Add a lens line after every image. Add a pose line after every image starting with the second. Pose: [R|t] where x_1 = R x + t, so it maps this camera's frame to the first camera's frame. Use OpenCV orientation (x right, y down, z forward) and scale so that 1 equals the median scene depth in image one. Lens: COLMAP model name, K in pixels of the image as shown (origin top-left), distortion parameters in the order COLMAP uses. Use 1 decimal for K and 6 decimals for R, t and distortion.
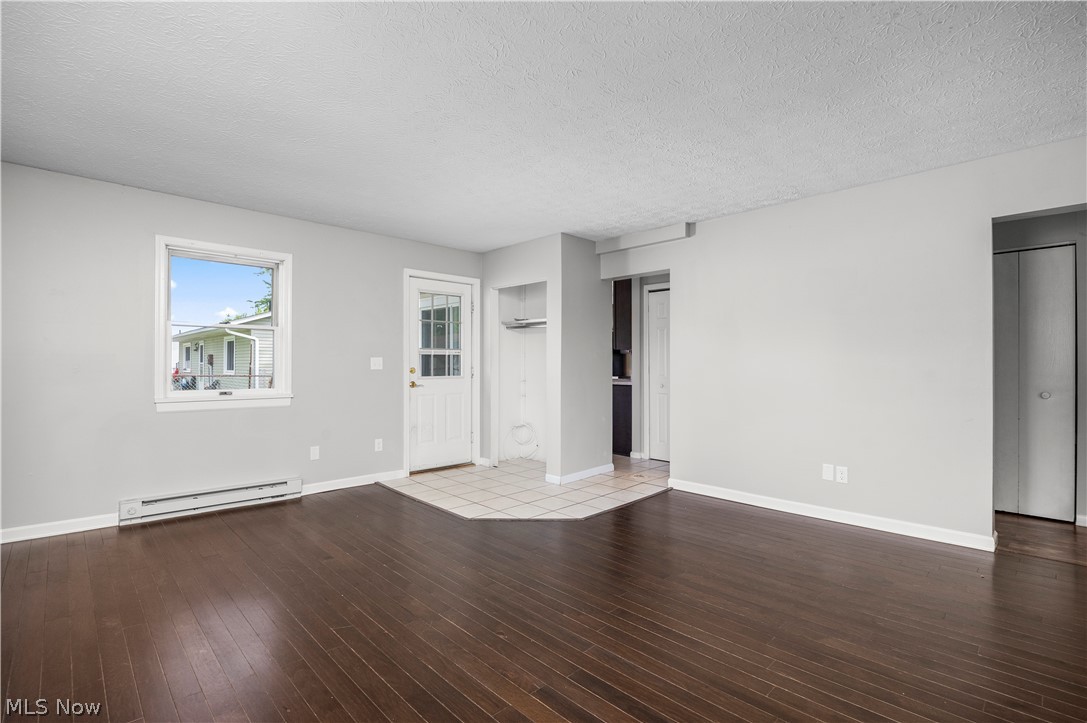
lens RADIAL K [[493.5, 0, 533.1], [0, 493.5, 366.8], [0, 0, 1]] dist [-0.001281, -0.000097]
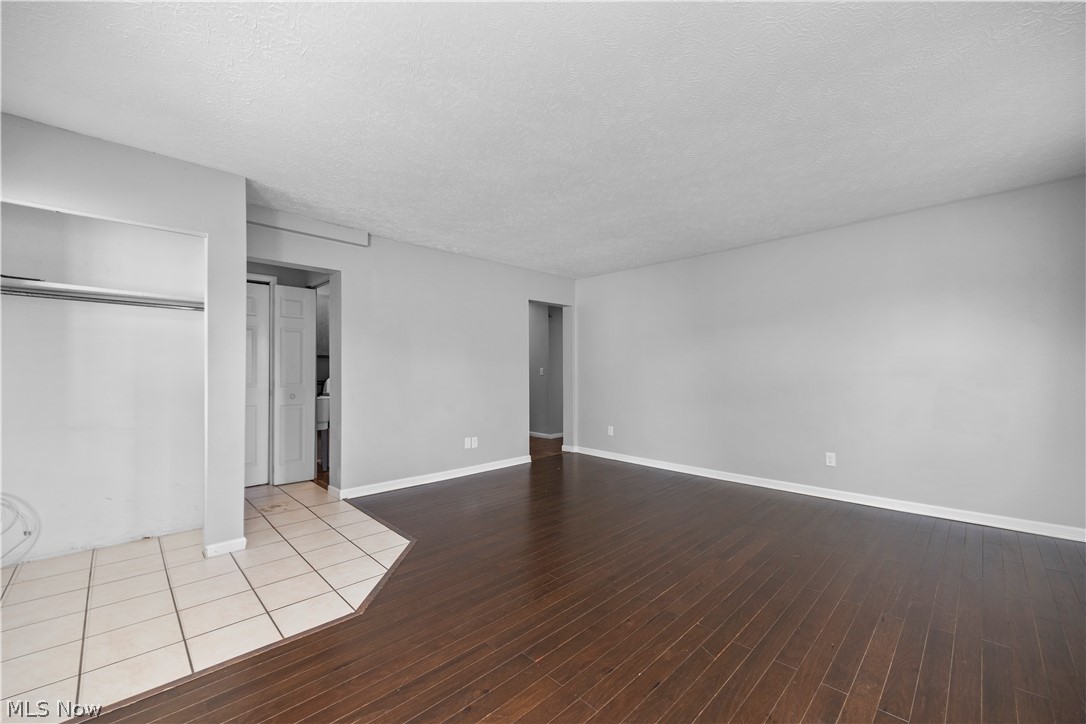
lens RADIAL K [[425.2, 0, 551.1], [0, 425.2, 364.4], [0, 0, 1]] dist [-0.000619, -0.000168]
pose [[-0.017560, 0.020084, 0.999644, -0.693471], [0.003371, 0.999794, -0.020028, 0.001051], [-0.999840, 0.003018, -0.017624, 0.759811]]
